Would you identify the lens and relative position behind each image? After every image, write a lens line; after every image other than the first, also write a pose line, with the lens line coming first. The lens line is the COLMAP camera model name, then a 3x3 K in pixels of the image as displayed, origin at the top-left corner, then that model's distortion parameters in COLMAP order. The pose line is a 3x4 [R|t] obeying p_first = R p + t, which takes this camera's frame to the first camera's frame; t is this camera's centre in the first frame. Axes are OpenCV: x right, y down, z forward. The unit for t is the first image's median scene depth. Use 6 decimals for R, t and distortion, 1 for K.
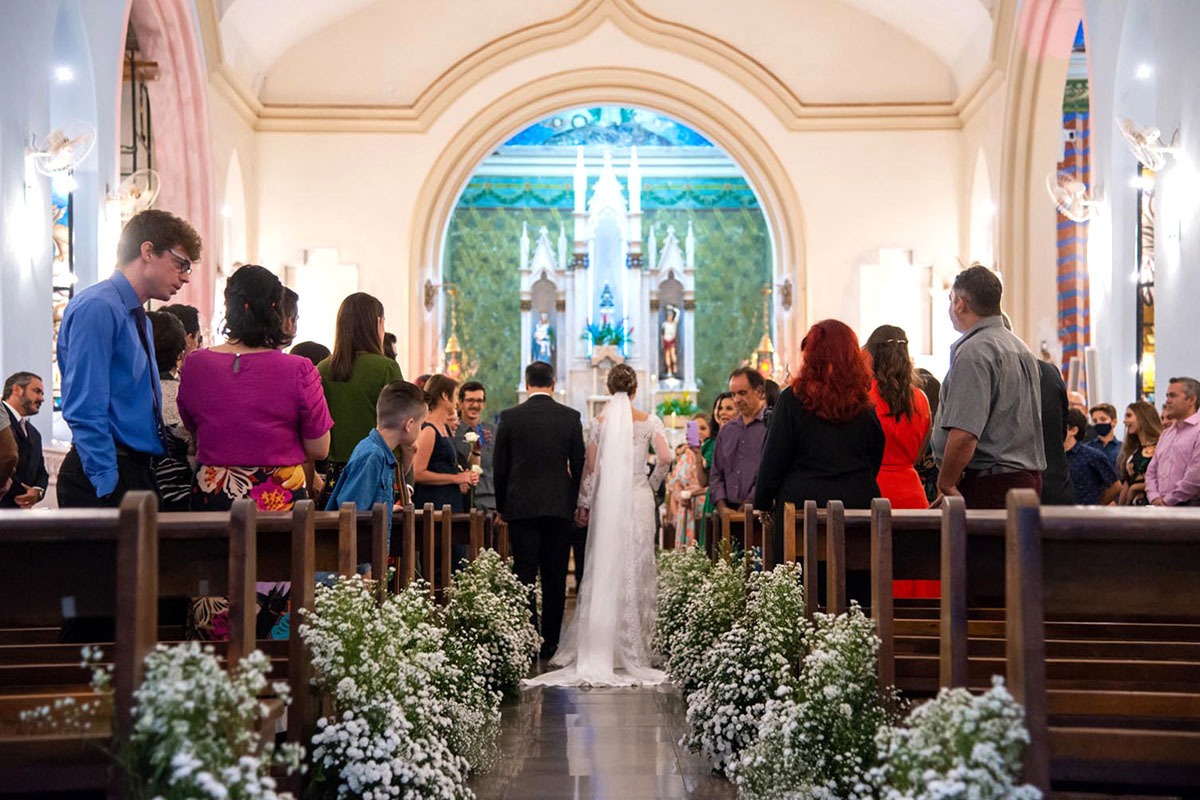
lens RADIAL K [[2245.6, 0, 600.0], [0, 2245.6, 400.0], [0, 0, 1]] dist [0.370005, 0.014285]
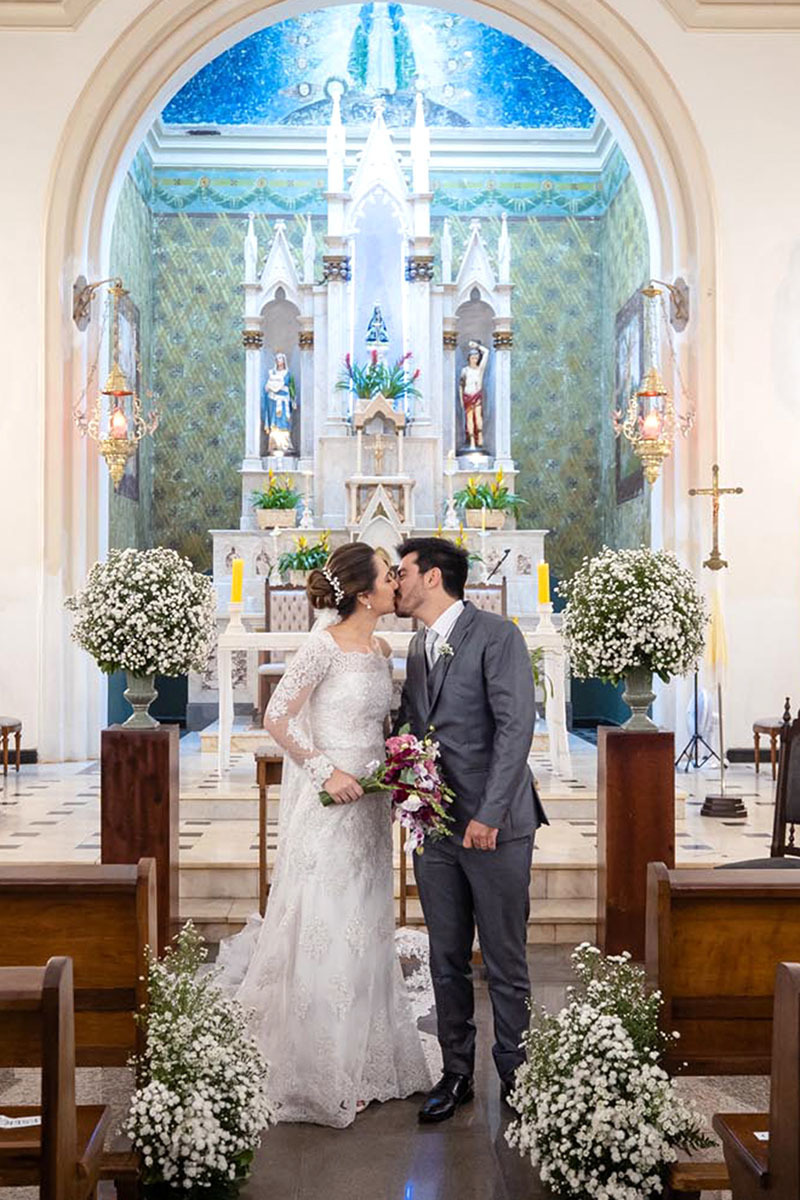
lens RADIAL K [[1407.8, 0, 372.2], [0, 1407.8, 601.5], [0, 0, 1]] dist [0.006962, 0.011191]
pose [[0.999906, 0.001848, 0.013596, -0.003708], [-0.002556, 0.998631, 0.052237, 0.012119], [-0.013481, -0.052267, 0.998542, 0.588088]]
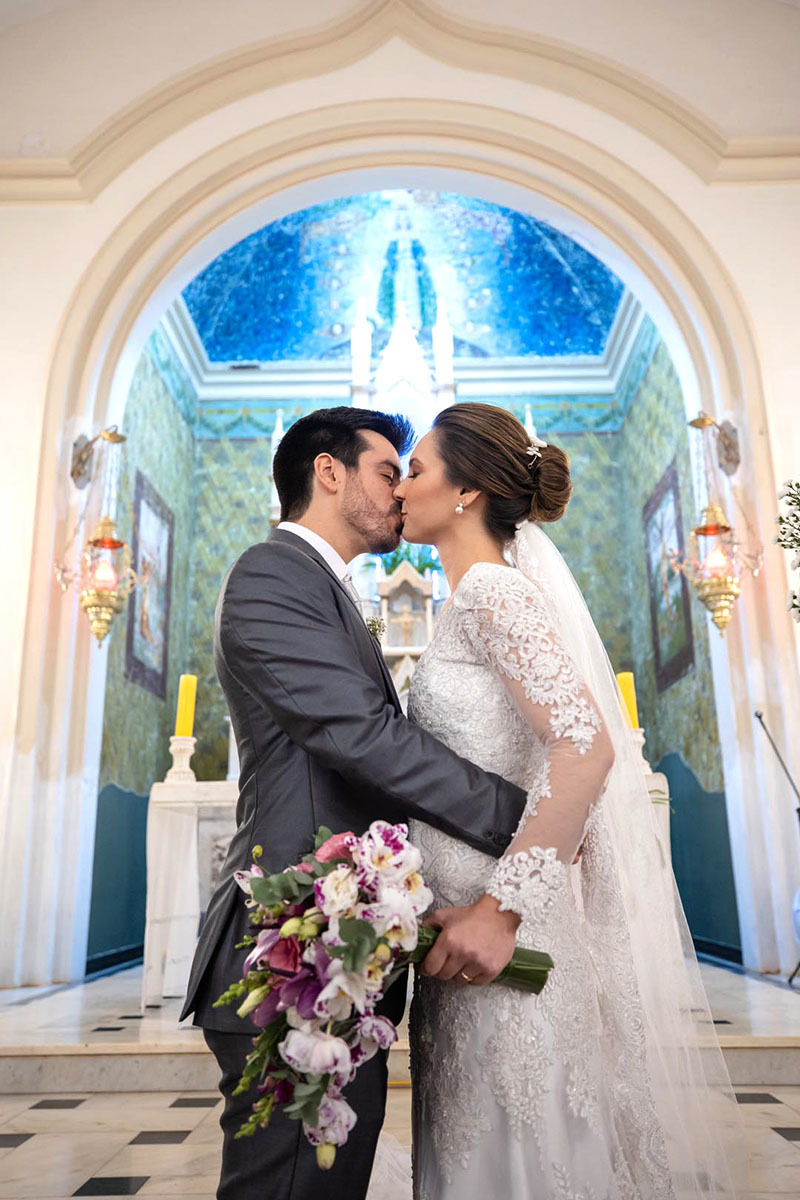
lens RADIAL K [[997.5, 0, 400.0], [0, 997.5, 600.0], [0, 0, 1]] dist [0.006923, 0.000380]
pose [[0.999798, -0.017423, -0.010018, 0.004215], [0.015107, 0.980246, -0.197204, 0.034762], [0.013256, 0.197013, 0.980311, 0.724555]]
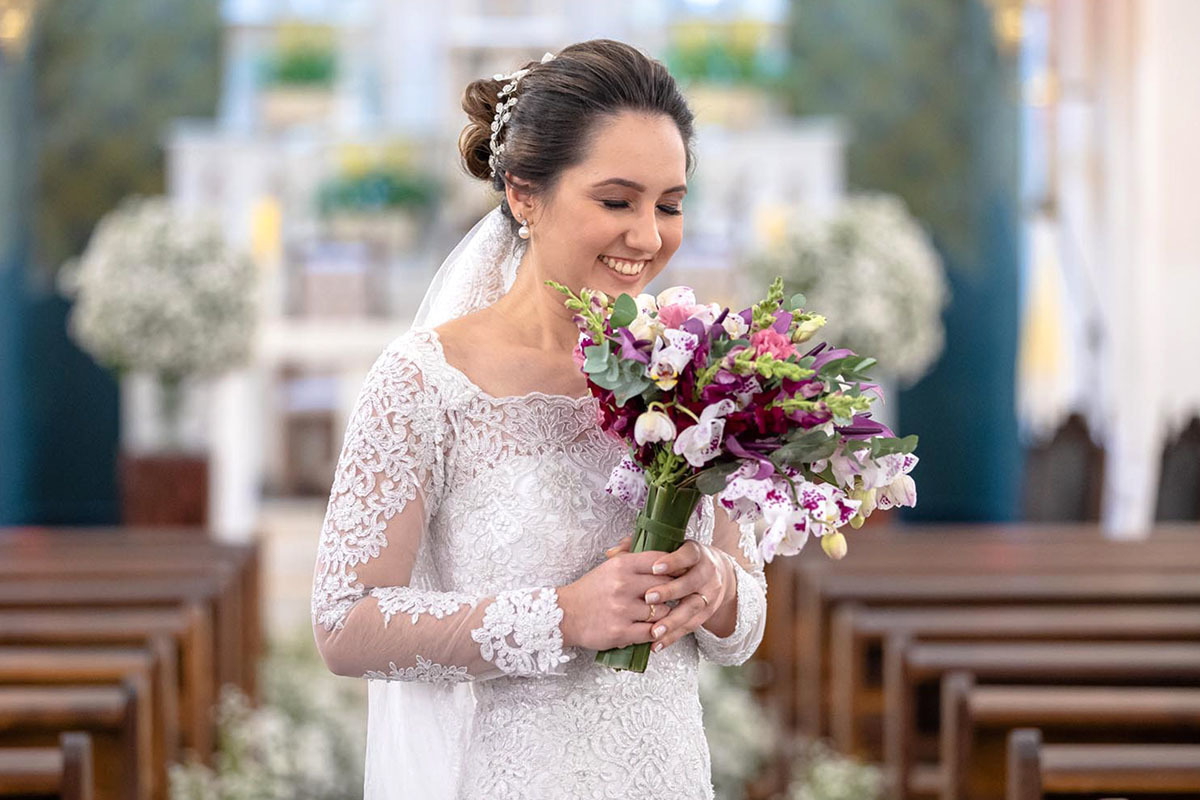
lens RADIAL K [[4213.8, 0, 600.0], [0, 4213.8, 400.0], [0, 0, 1]] dist [-0.003546, 0.184580]
pose [[0.999163, -0.001487, 0.040878, -0.008007], [-0.001886, 0.996601, 0.082352, 0.001535], [-0.040862, -0.082361, 0.995765, 0.393724]]
